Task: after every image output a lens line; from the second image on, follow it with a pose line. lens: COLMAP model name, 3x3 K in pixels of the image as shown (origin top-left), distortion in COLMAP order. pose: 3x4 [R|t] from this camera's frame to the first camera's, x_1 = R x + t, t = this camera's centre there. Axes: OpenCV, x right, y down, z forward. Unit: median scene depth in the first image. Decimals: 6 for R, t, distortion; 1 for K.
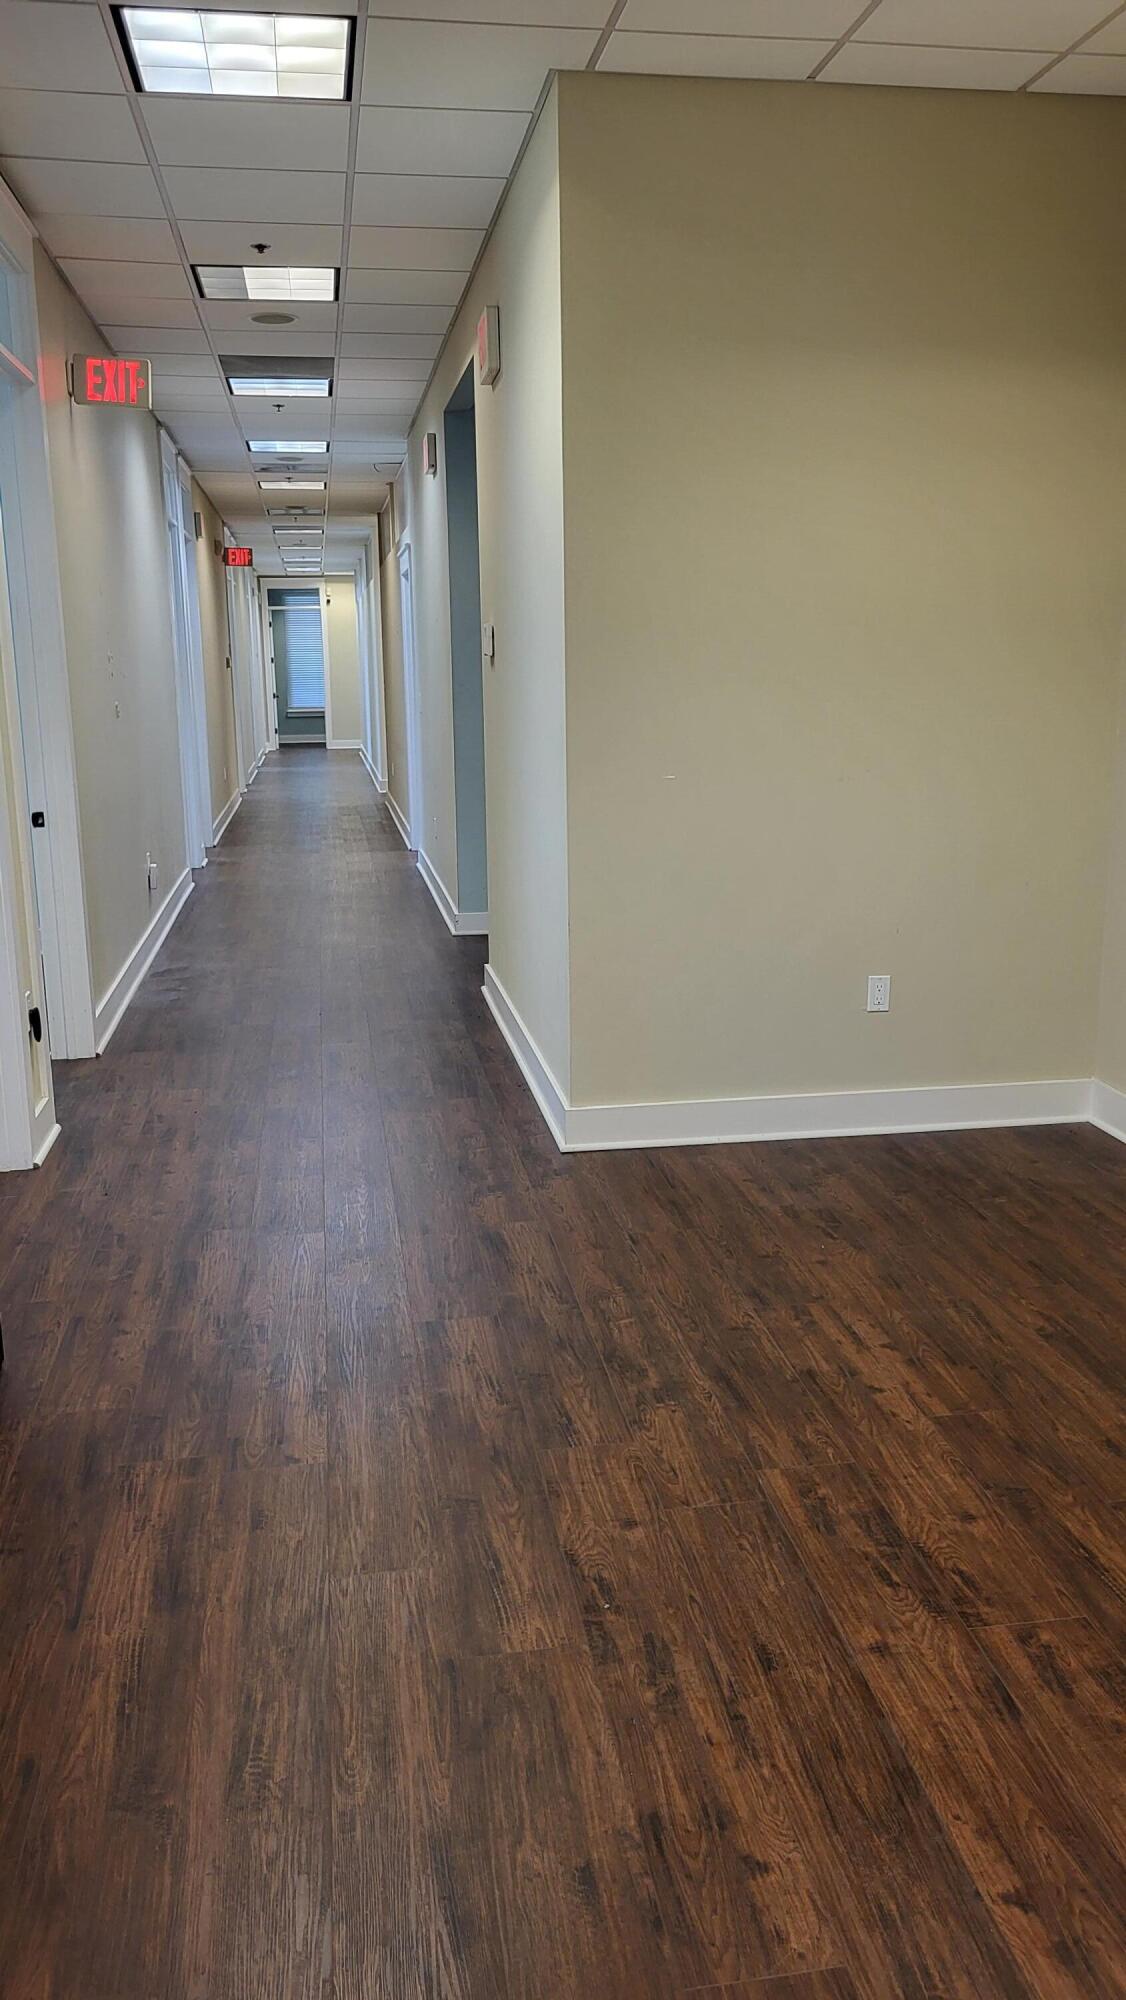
lens RADIAL K [[1512.2, 0, 555.6], [0, 1512.2, 999.9], [0, 0, 1]] dist [0.024068, -0.030372]
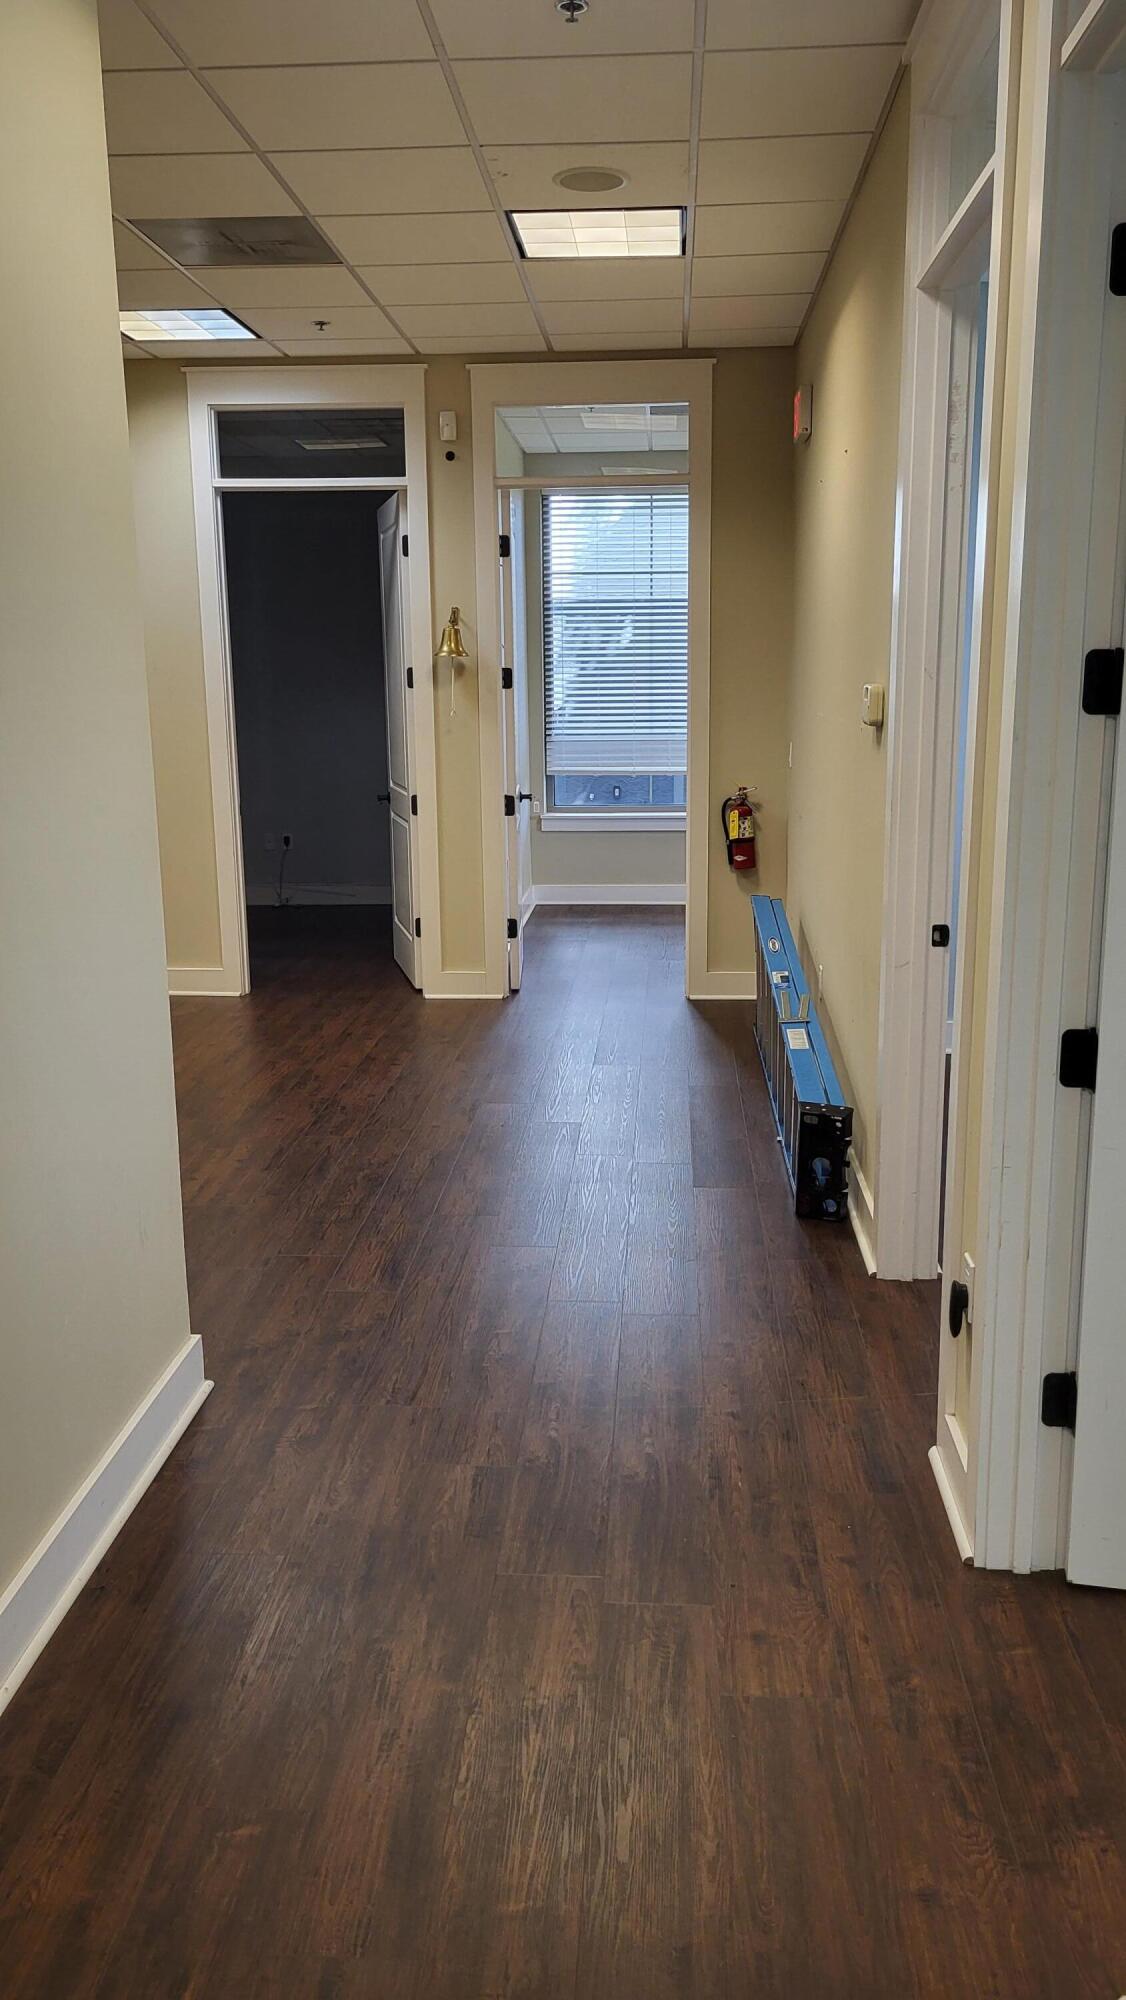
lens RADIAL K [[1512.2, 0, 563.2], [0, 1512.2, 998.2], [0, 0, 1]] dist [0.024068, -0.030372]
pose [[-0.975527, -0.025651, 0.218376, -0.364475], [0.067846, 0.909592, 0.409926, -0.414889], [-0.209148, 0.414710, -0.885591, 1.751487]]
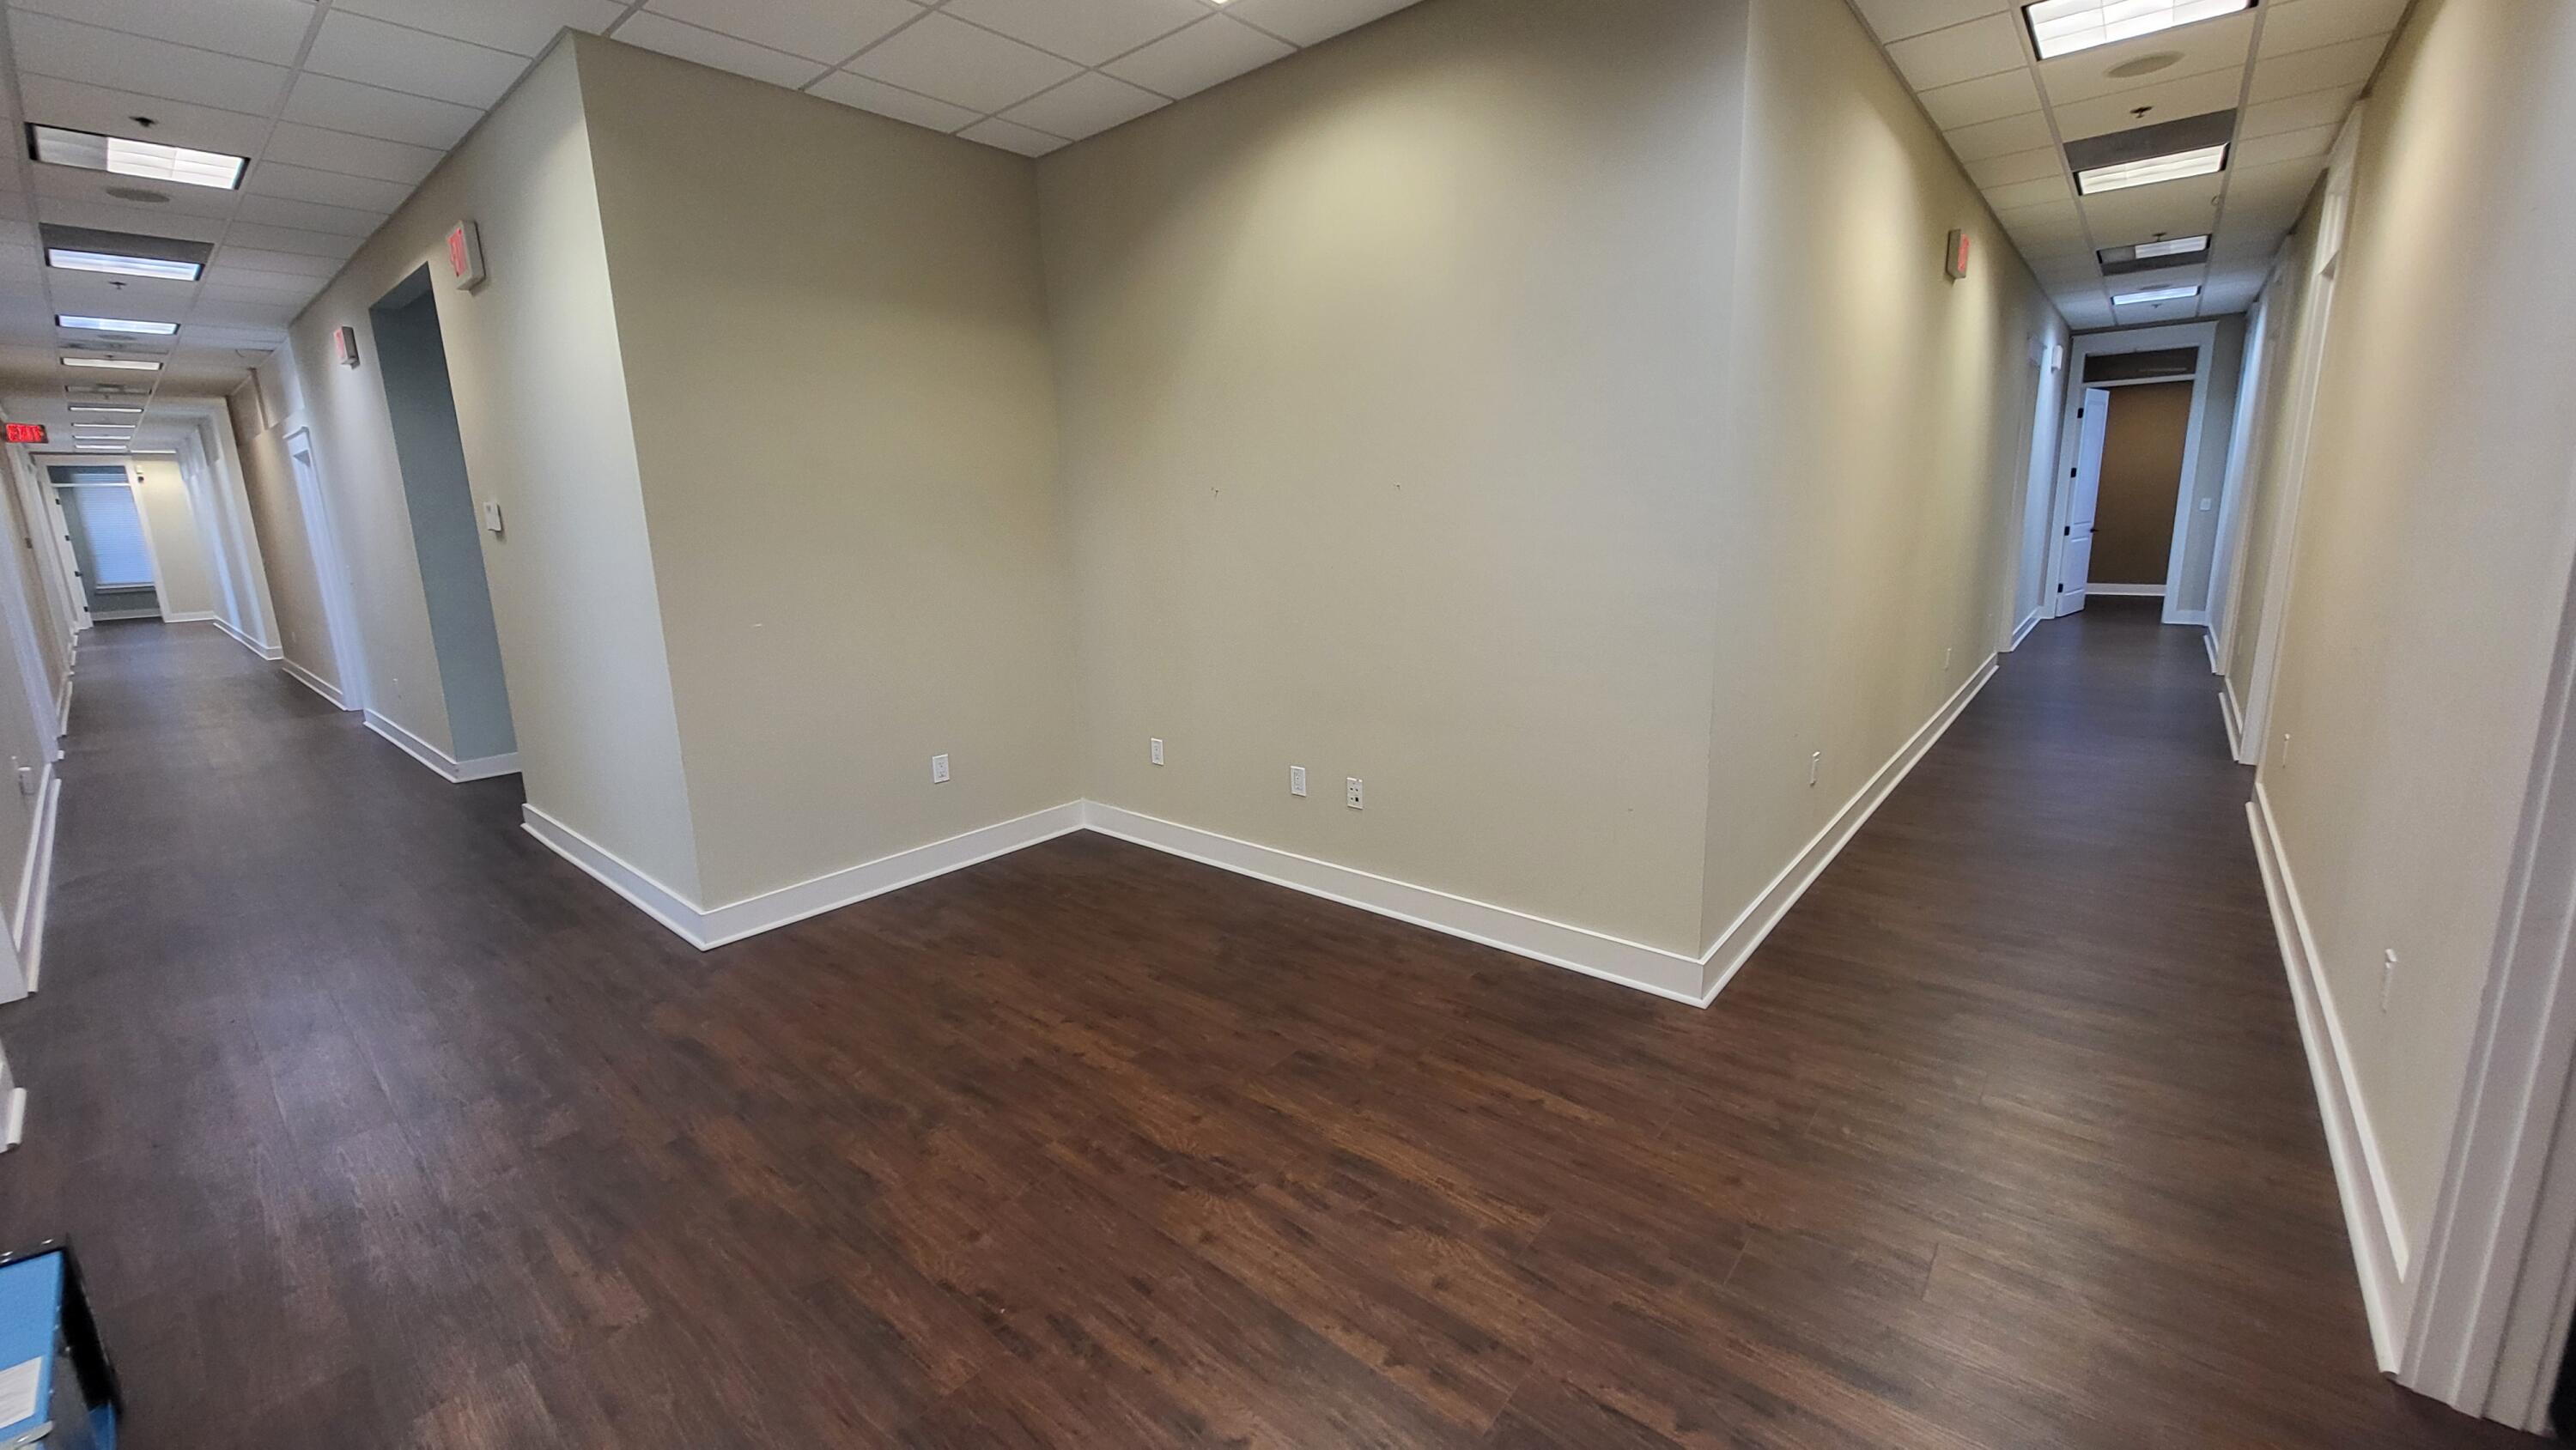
lens RADIAL K [[1001.9, 0, 1286.5], [0, 1001.9, 710.3], [0, 0, 1]] dist [-0.000969, -0.002782]
pose [[0.755961, -0.139679, 0.639541, -0.141298], [0.160475, 0.986702, 0.025814, -0.034656], [-0.634642, 0.083116, 0.768323, 0.117869]]
